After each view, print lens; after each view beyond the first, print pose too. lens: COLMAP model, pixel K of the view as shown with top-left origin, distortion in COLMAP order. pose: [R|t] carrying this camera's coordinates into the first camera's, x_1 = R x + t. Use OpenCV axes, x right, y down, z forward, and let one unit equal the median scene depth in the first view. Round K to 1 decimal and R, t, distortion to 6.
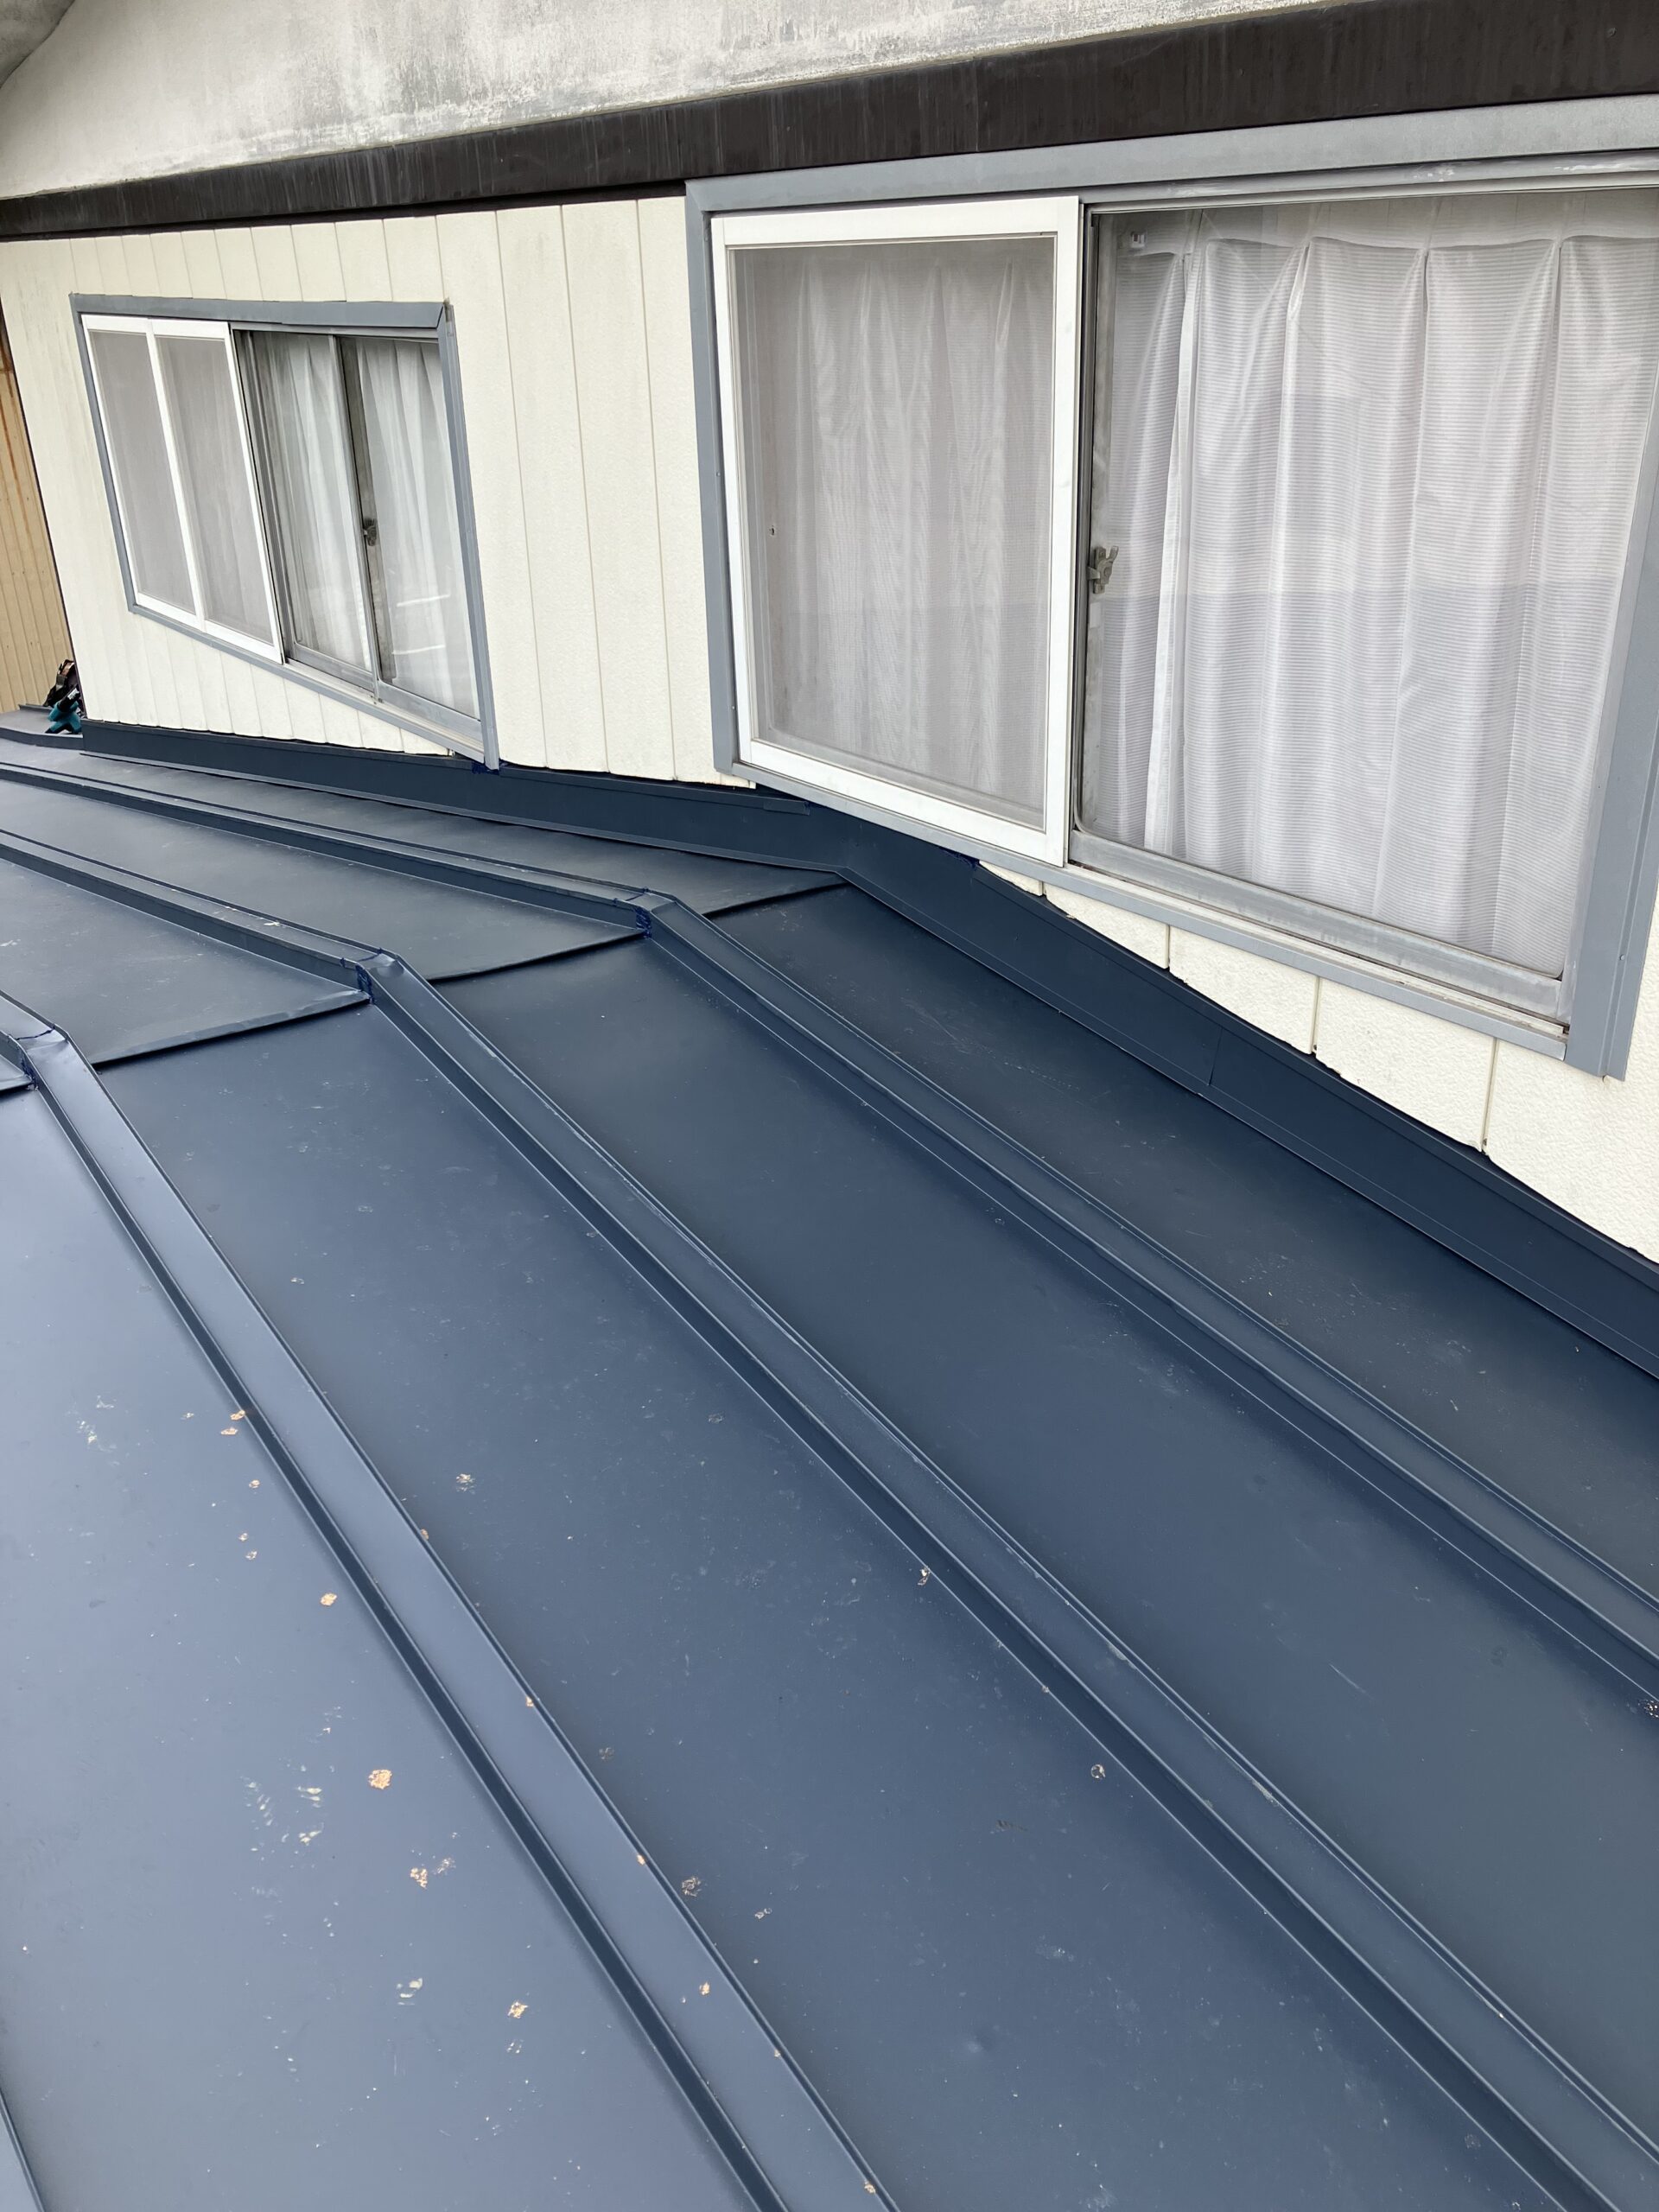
lens RADIAL K [[1850.0, 0, 831.9], [0, 1850.0, 1104.1], [0, 0, 1]] dist [0.005058, 0.007250]
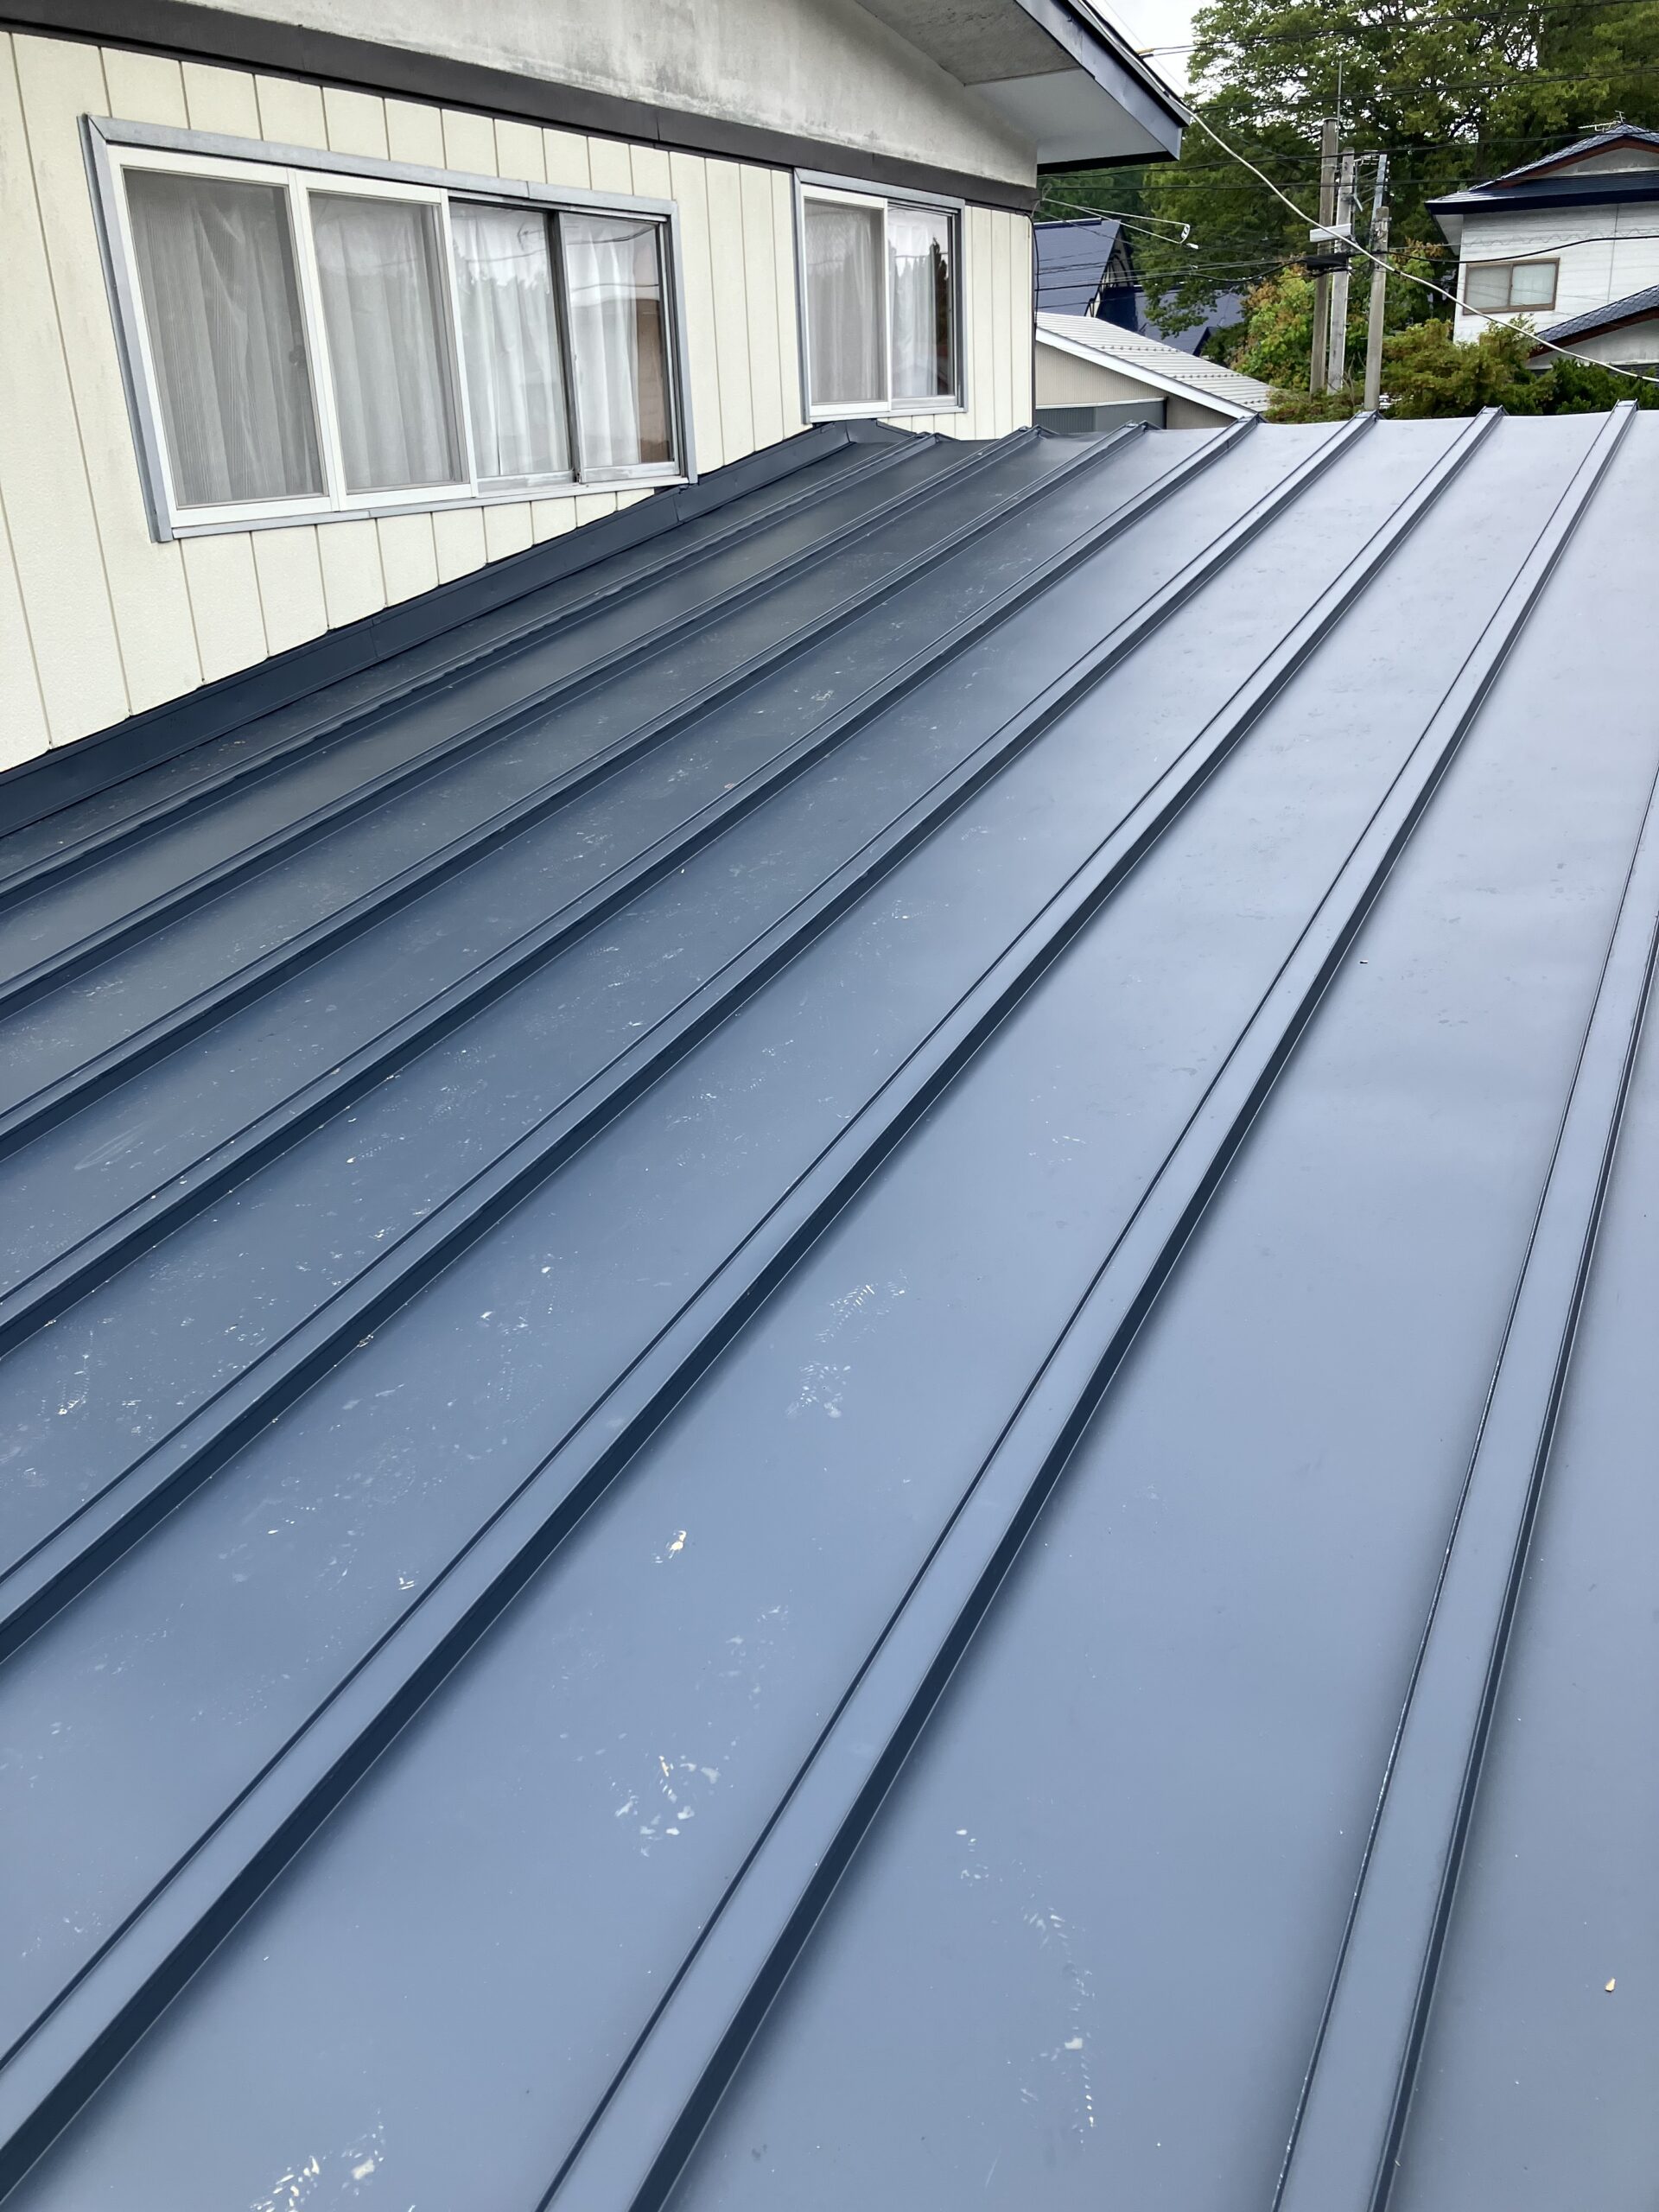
lens RADIAL K [[1850.0, 0, 828.5], [0, 1850.0, 1106.3], [0, 0, 1]] dist [0.005058, 0.007250]
pose [[-0.474432, -0.259101, 0.841297, -2.005214], [0.427743, 0.767439, 0.477570, -0.554662], [-0.769383, 0.586433, -0.253269, 1.854149]]
